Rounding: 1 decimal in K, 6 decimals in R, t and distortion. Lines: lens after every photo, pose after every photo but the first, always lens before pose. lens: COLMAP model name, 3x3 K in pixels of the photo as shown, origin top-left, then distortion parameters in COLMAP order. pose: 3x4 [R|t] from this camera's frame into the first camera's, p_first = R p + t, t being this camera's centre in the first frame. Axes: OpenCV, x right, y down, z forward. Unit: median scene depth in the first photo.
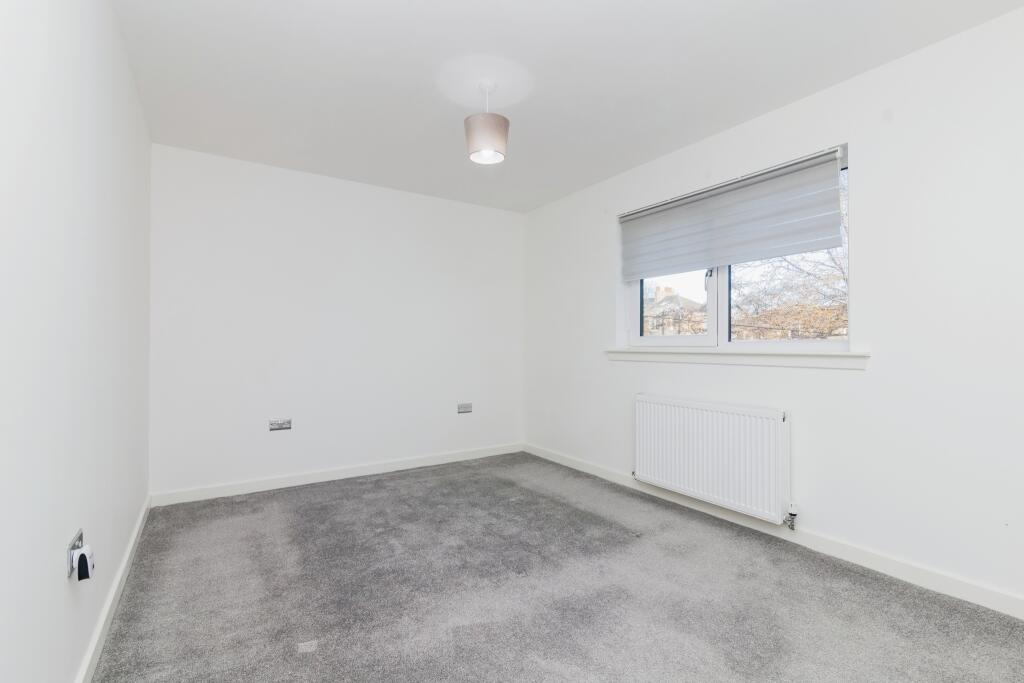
lens RADIAL K [[469.8, 0, 512.6], [0, 469.8, 344.0], [0, 0, 1]] dist [-0.007639, 0.001584]
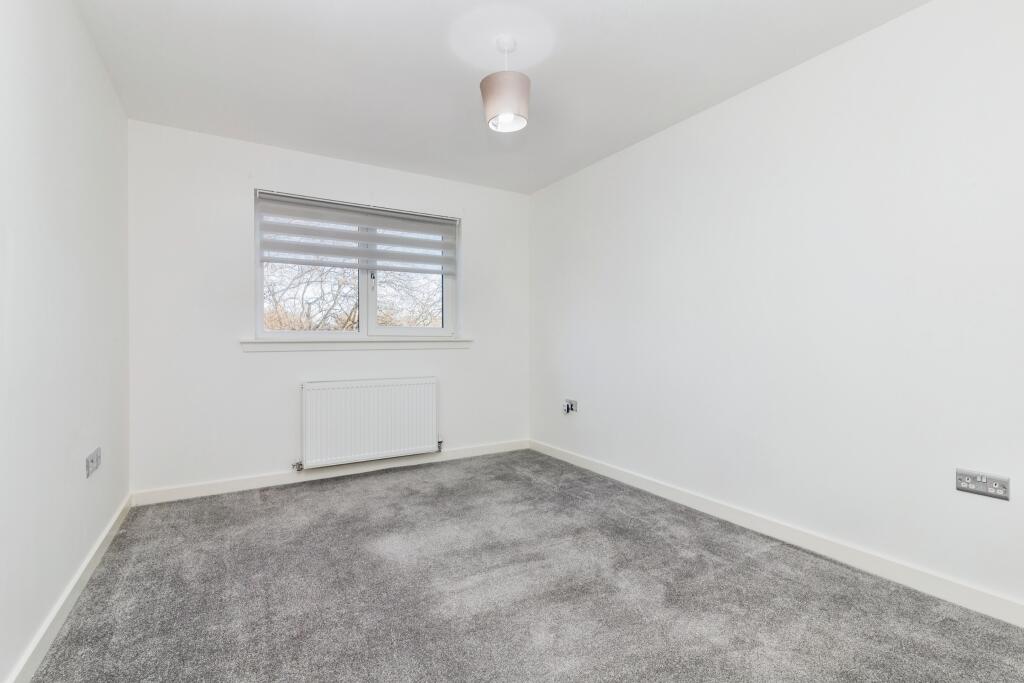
lens RADIAL K [[469.8, 0, 511.5], [0, 469.8, 341.3], [0, 0, 1]] dist [-0.007639, 0.001584]
pose [[0.030562, -0.003962, 0.999525, -0.962490], [0.005146, 0.999980, 0.003806, 0.019743], [-0.999520, 0.005027, 0.030582, 0.707777]]
